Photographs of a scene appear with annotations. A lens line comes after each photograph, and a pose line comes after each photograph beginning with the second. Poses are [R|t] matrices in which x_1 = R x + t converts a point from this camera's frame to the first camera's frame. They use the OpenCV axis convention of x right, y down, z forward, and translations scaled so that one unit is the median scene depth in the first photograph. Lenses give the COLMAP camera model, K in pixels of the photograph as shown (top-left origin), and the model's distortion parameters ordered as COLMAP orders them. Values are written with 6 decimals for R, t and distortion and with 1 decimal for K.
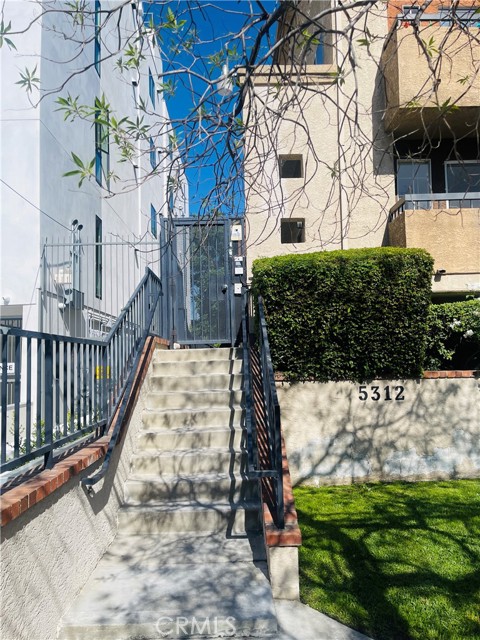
lens RADIAL K [[483.3, 0, 238.3], [0, 483.3, 325.5], [0, 0, 1]] dist [0.062106, -0.077064]
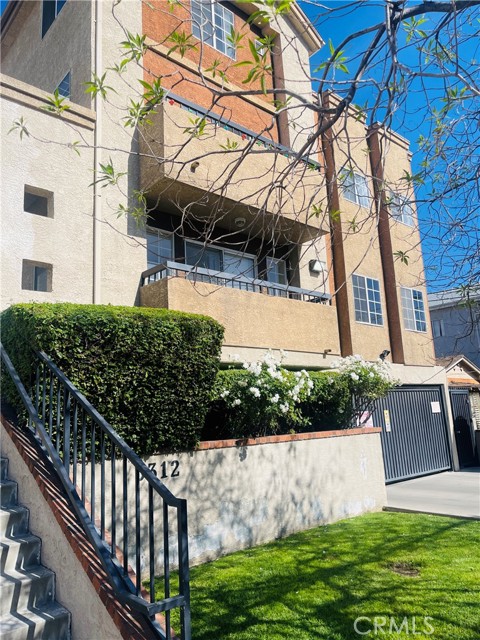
lens RADIAL K [[483.3, 0, 245.2], [0, 483.3, 324.9], [0, 0, 1]] dist [0.062106, -0.077064]
pose [[0.748436, 0.108995, 0.654190, -0.199580], [-0.013779, 0.988746, -0.148971, 0.006327], [-0.663064, 0.102482, 0.741514, 0.207197]]
